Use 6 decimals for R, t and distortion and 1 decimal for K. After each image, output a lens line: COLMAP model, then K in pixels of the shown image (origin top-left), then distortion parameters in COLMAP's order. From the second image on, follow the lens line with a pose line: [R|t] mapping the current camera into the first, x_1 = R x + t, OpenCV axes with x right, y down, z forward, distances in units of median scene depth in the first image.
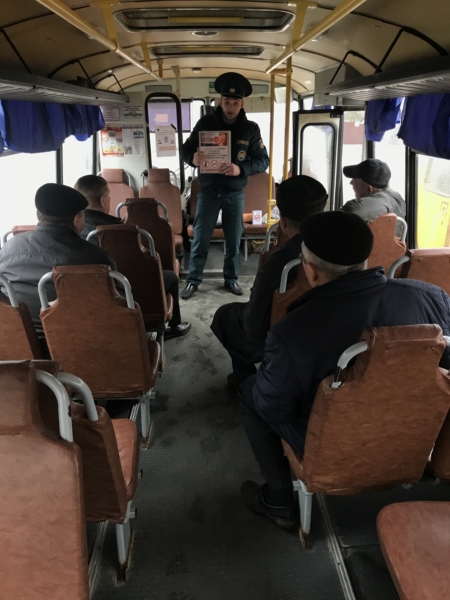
lens RADIAL K [[508.0, 0, 225.0], [0, 508.0, 300.0], [0, 0, 1]] dist [0.190278, -0.594355]
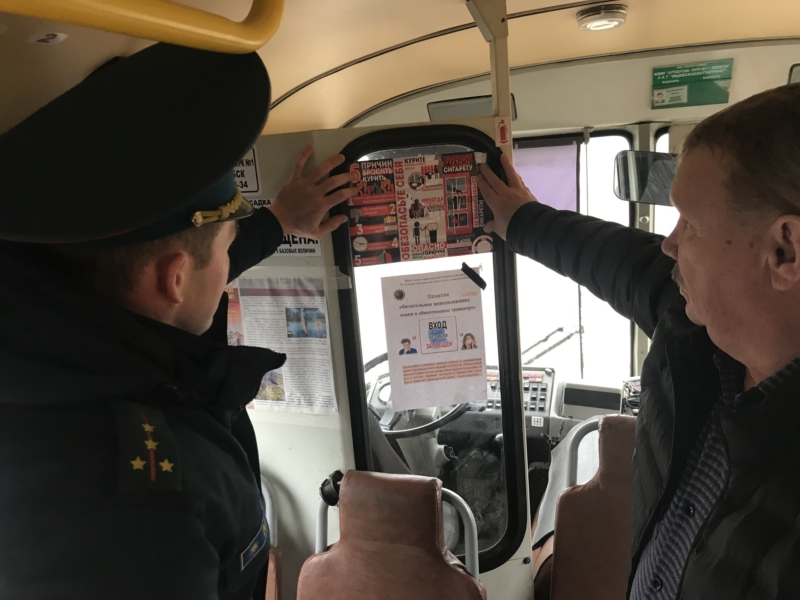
lens RADIAL K [[677.4, 0, 400.0], [0, 677.4, 300.0], [0, 0, 1]] dist [0.190278, -0.594355]
pose [[0.936425, 0.024774, -0.349991, -0.029706], [-0.063196, 0.993100, -0.098788, -0.301283], [0.345129, 0.114625, 0.931529, 0.737594]]
